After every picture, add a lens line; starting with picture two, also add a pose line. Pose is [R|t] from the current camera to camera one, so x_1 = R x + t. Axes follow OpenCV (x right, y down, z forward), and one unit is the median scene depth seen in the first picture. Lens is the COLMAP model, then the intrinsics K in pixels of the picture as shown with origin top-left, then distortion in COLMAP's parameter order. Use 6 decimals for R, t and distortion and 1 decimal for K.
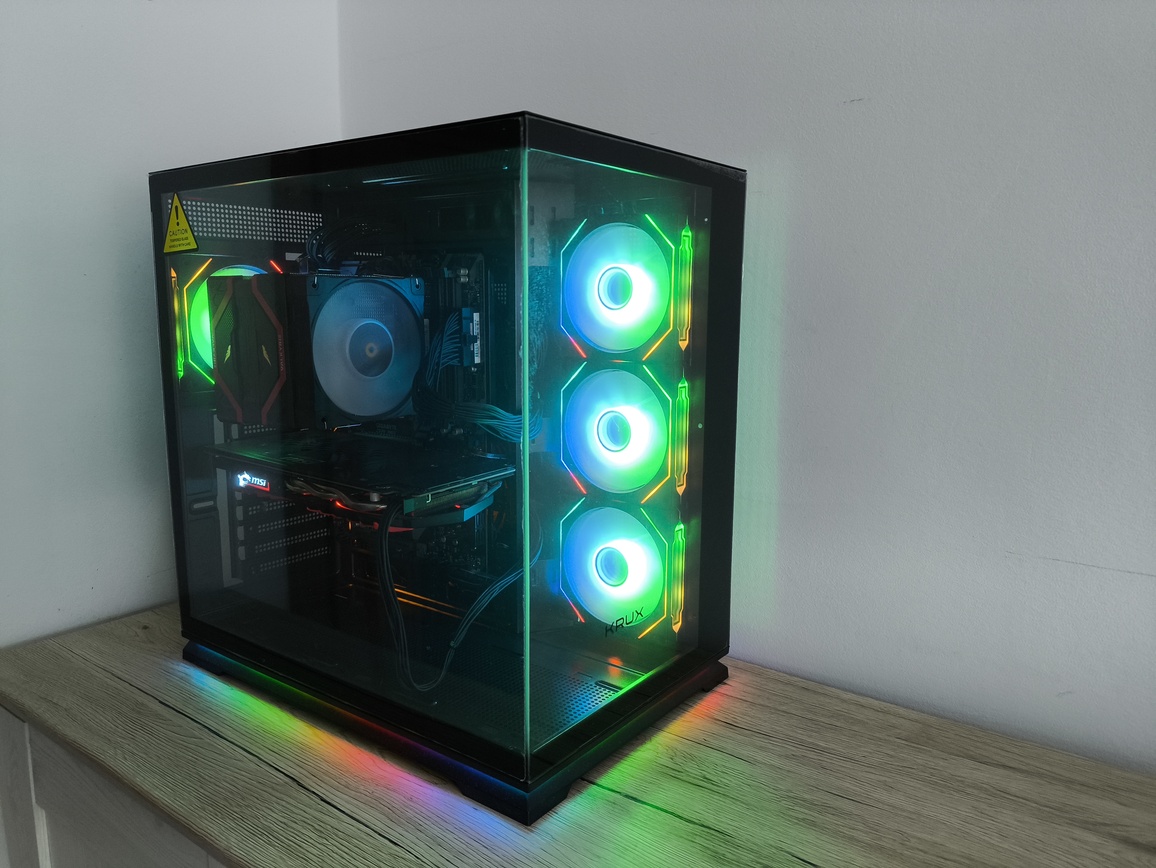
lens RADIAL K [[868.9, 0, 576.0], [0, 868.9, 432.3], [0, 0, 1]] dist [0.032255, -0.035752]
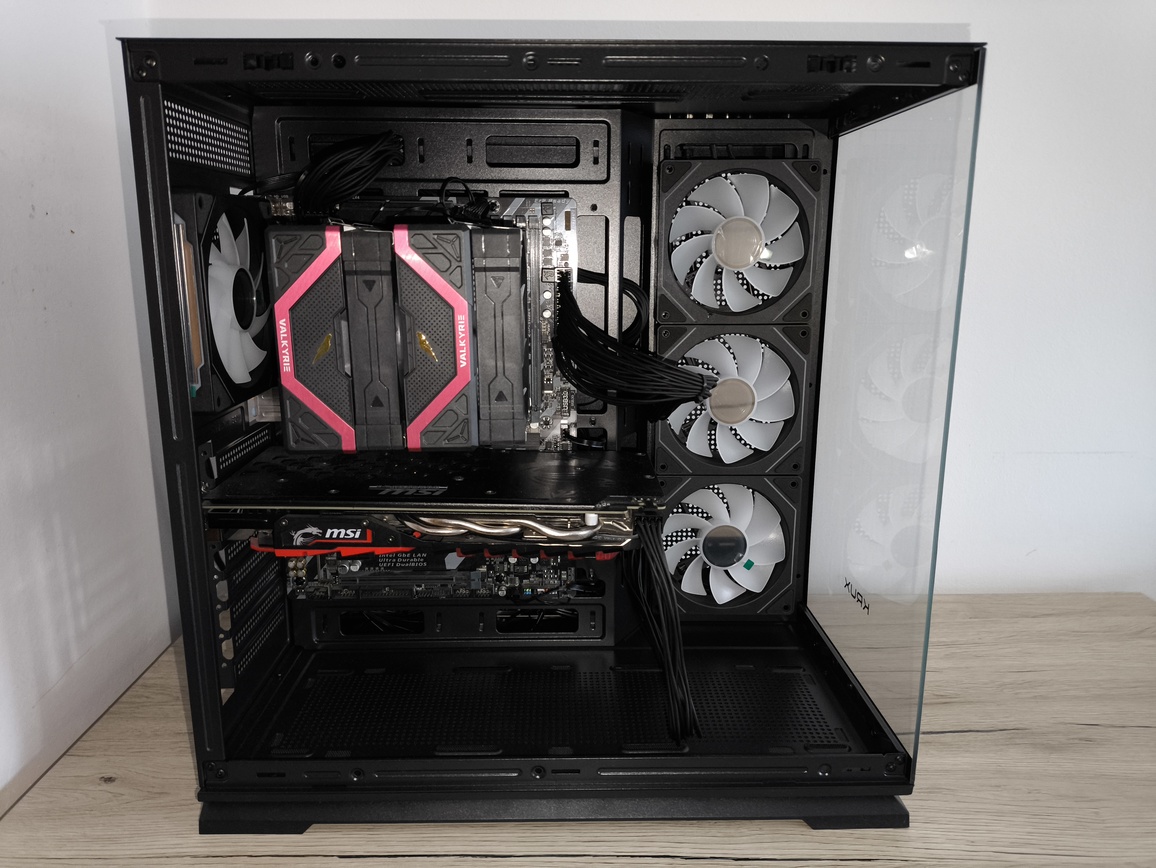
lens RADIAL K [[868.9, 0, 591.0], [0, 868.9, 432.3], [0, 0, 1]] dist [0.032255, -0.035752]
pose [[0.783377, -0.133912, 0.606949, -0.646245], [0.096406, 0.990876, 0.094188, -0.069867], [-0.614024, -0.015272, 0.789139, 0.371079]]
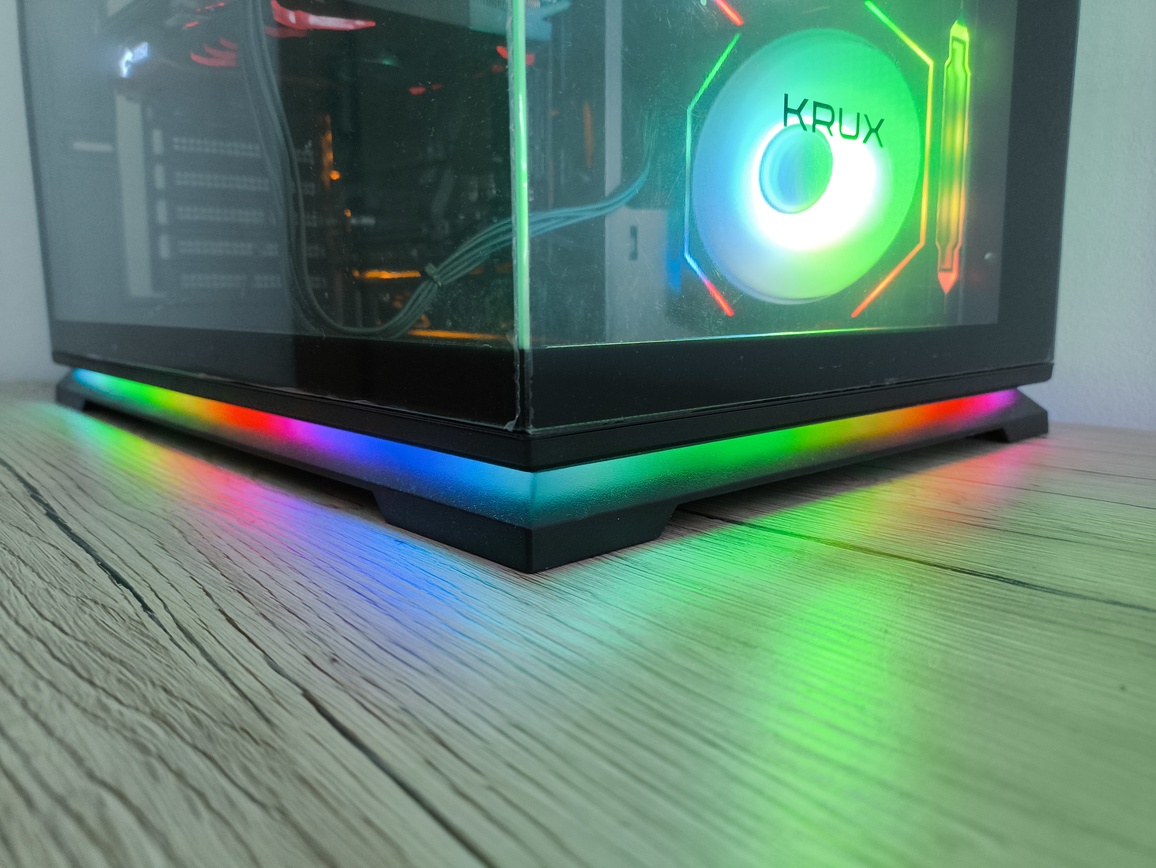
lens RADIAL K [[868.9, 0, 571.5], [0, 868.9, 439.9], [0, 0, 1]] dist [0.032255, -0.035752]
pose [[0.981972, 0.023850, -0.187518, 0.015701], [-0.023531, 0.999715, 0.003927, 0.310848], [0.187559, 0.000556, 0.982253, 0.534010]]
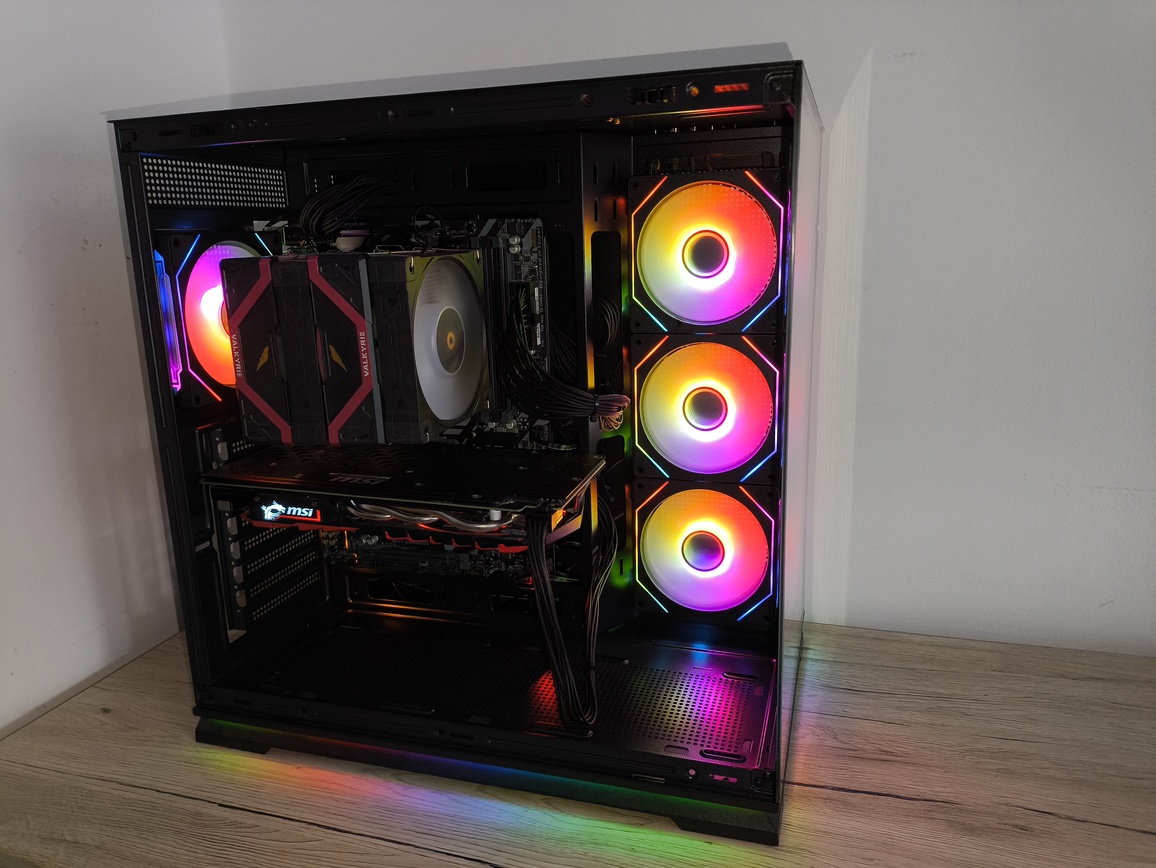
lens RADIAL K [[868.9, 0, 582.7], [0, 868.9, 430.7], [0, 0, 1]] dist [0.032255, -0.035752]
pose [[0.939755, -0.105374, 0.325204, -0.392990], [0.084124, 0.993337, 0.078767, -0.063075], [-0.331337, -0.046664, 0.942358, 0.163688]]
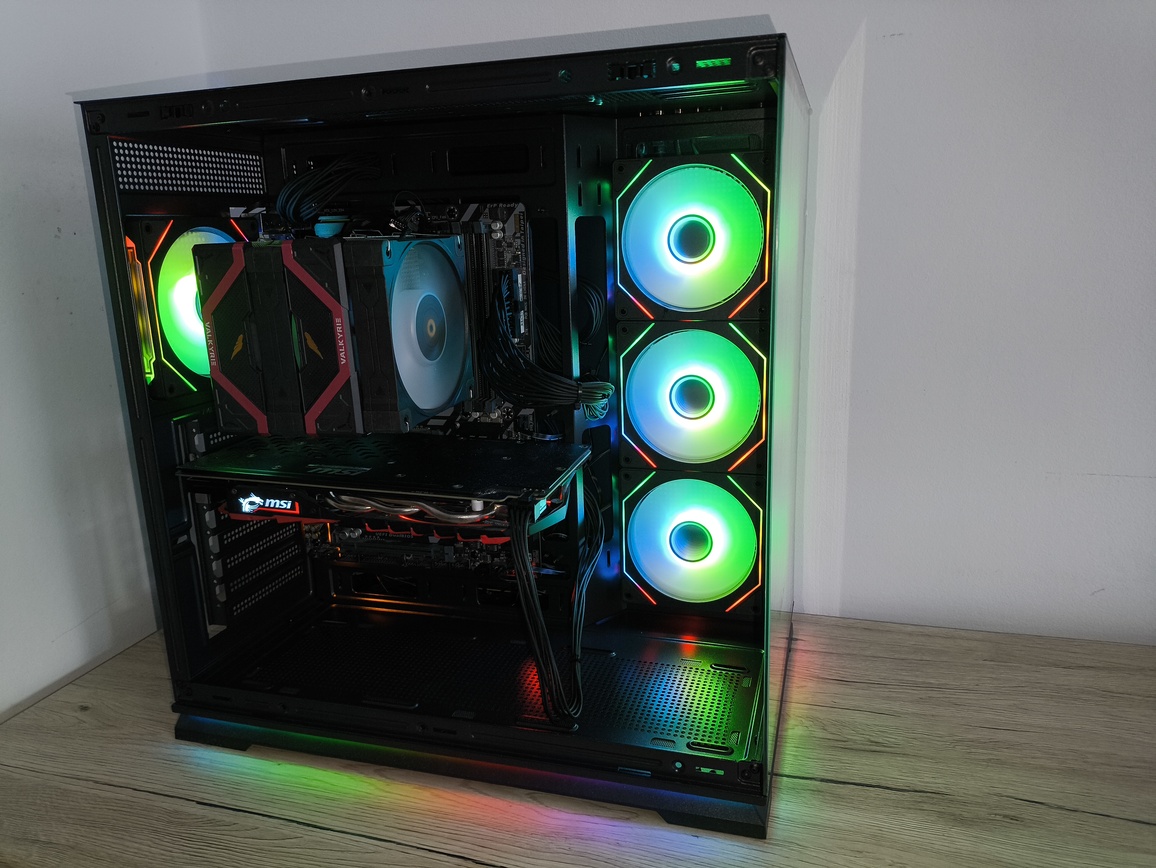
lens RADIAL K [[868.9, 0, 585.8], [0, 868.9, 433.8], [0, 0, 1]] dist [0.032255, -0.035752]
pose [[0.936144, -0.113930, 0.332646, -0.378433], [0.089332, 0.992073, 0.088381, -0.054443], [-0.340079, -0.053022, 0.938901, 0.174911]]
